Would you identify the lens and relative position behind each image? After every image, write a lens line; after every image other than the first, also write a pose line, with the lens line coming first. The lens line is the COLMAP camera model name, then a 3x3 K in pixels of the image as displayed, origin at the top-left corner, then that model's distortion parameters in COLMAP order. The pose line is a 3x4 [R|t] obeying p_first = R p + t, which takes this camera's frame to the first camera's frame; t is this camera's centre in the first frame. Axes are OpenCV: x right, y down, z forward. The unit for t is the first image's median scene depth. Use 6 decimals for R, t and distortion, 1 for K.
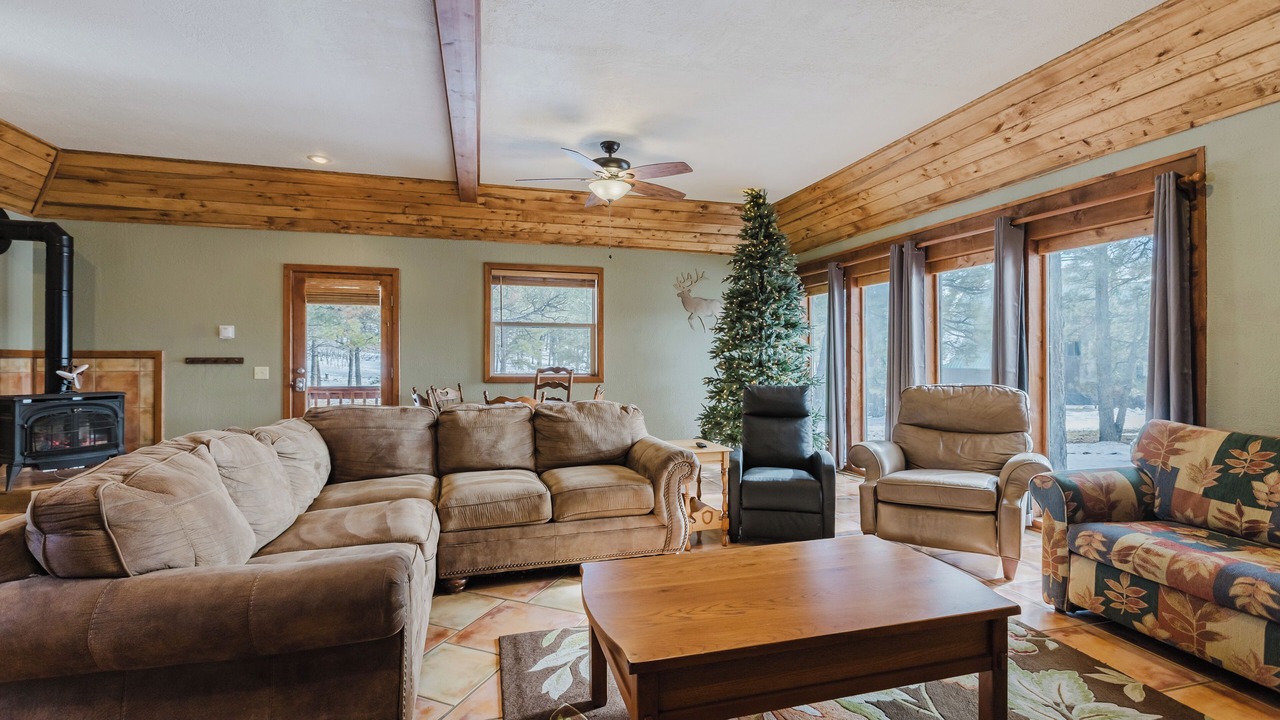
lens RADIAL K [[575.7, 0, 633.3], [0, 575.7, 344.3], [0, 0, 1]] dist [-0.004110, 0.001820]
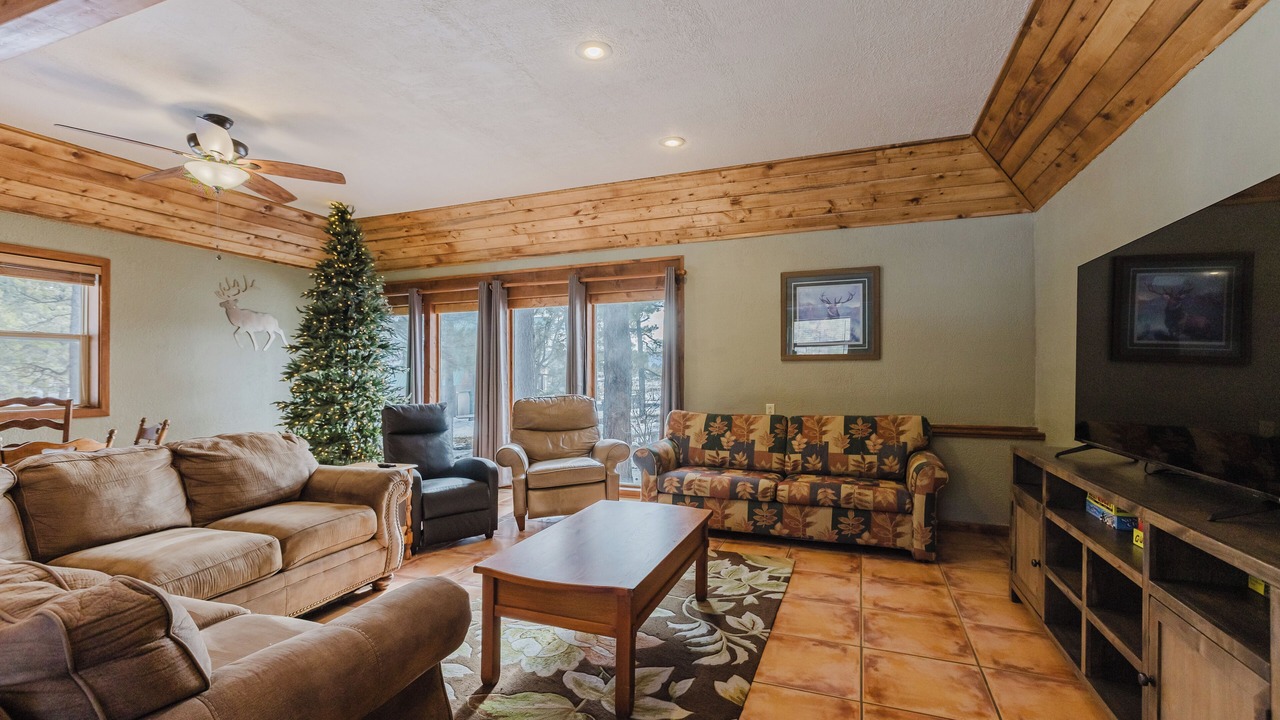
lens RADIAL K [[575.7, 0, 642.1], [0, 575.7, 356.4], [0, 0, 1]] dist [-0.004110, 0.001820]
pose [[0.587817, 0.015131, 0.808853, -0.329957], [-0.005532, 0.999877, -0.014685, -0.002785], [-0.808975, 0.004158, 0.587828, 0.034649]]
